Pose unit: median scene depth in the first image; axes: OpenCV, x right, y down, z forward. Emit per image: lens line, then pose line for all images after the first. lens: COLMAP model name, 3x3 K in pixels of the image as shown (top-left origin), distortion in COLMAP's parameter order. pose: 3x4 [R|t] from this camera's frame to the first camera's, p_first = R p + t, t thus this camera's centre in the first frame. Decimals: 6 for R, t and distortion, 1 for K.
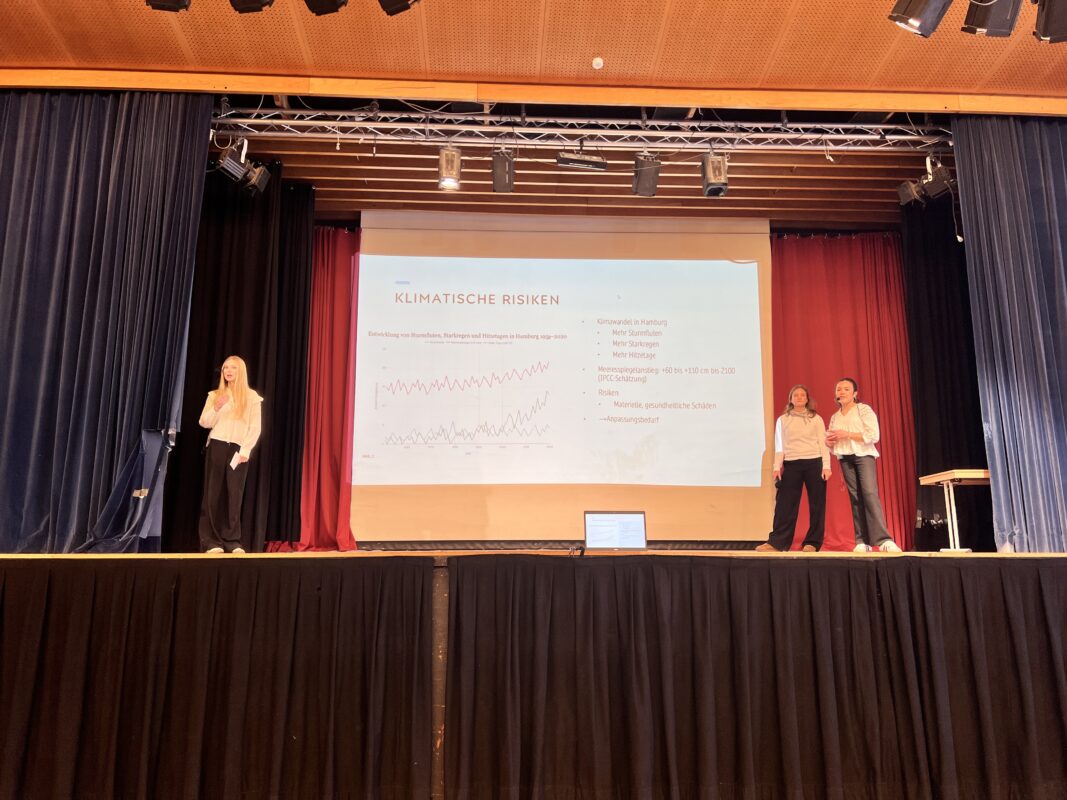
lens RADIAL K [[797.2, 0, 528.2], [0, 797.2, 400.7], [0, 0, 1]] dist [0.006482, -0.007984]
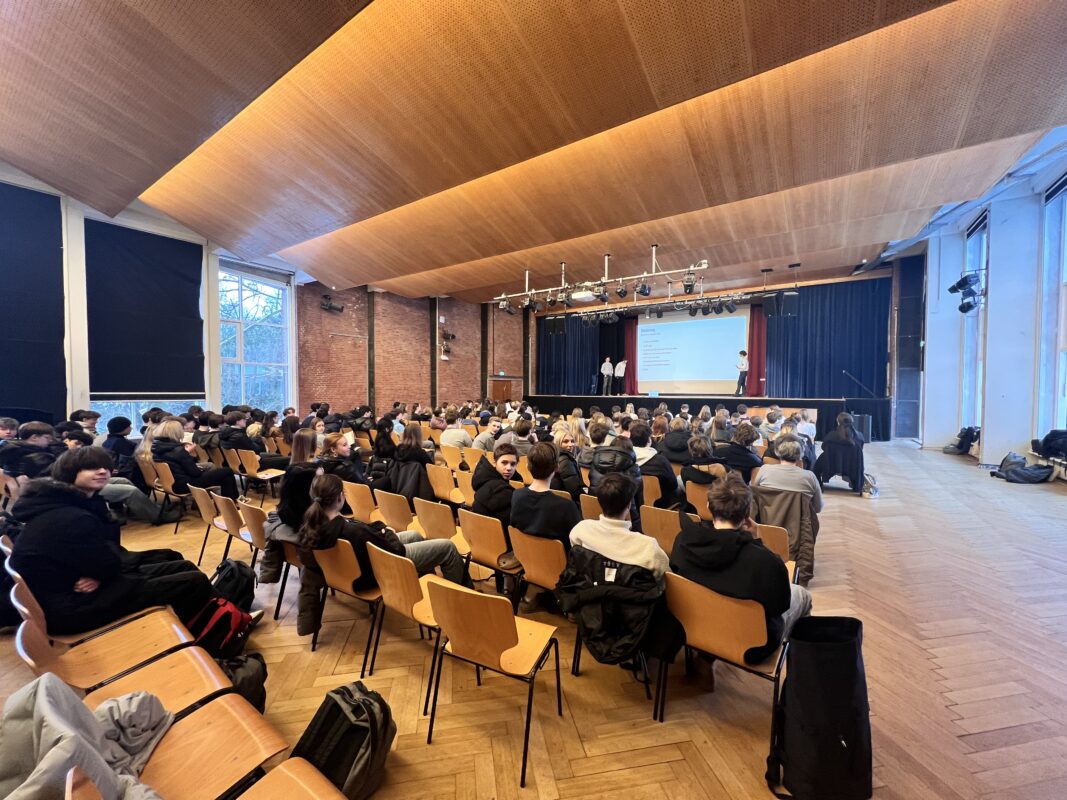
lens RADIAL K [[427.1, 0, 533.5], [0, 427.1, 400.0], [0, 0, 1]] dist [0.002131, 0.000136]
pose [[0.796783, 0.007343, -0.604221, 0.891819], [0.110367, 0.981338, 0.157465, -0.272954], [0.594101, -0.192152, 0.781103, -1.434601]]
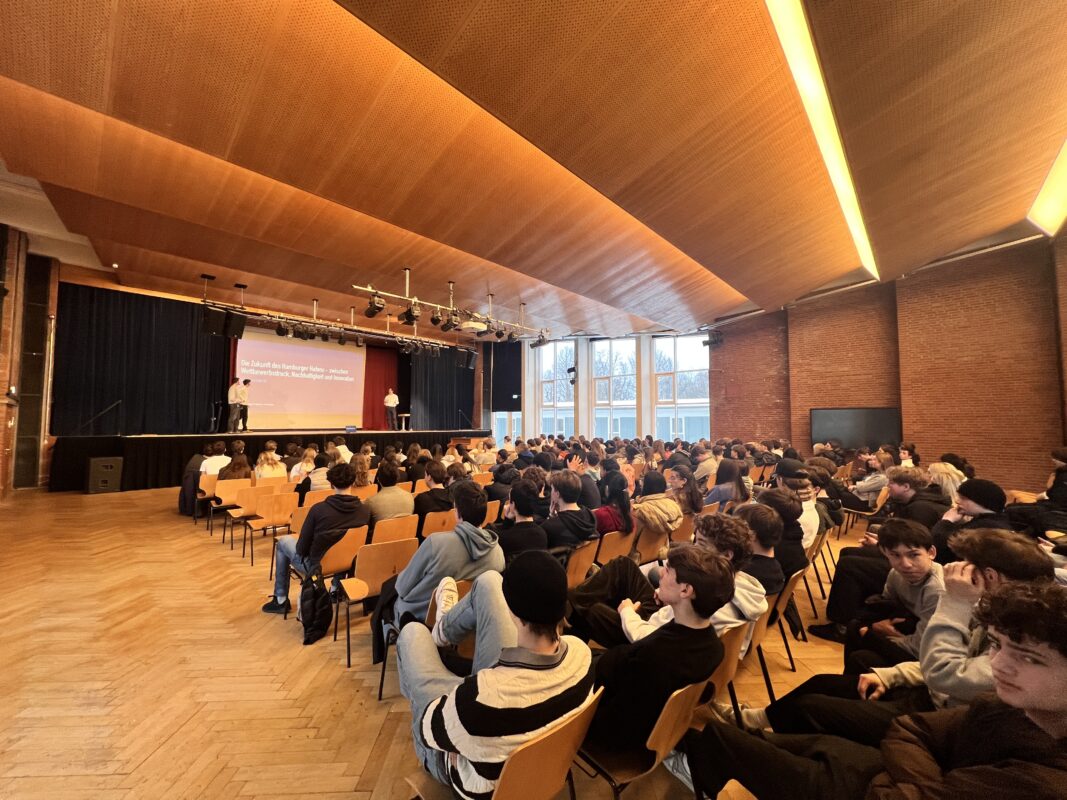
lens RADIAL K [[427.1, 0, 533.5], [0, 427.1, 400.0], [0, 0, 1]] dist [0.002131, 0.000136]
pose [[0.708549, 0.020406, 0.705367, -0.663021], [-0.119815, 0.988547, 0.091758, -0.293822], [-0.695416, -0.149529, 0.702878, -1.205044]]
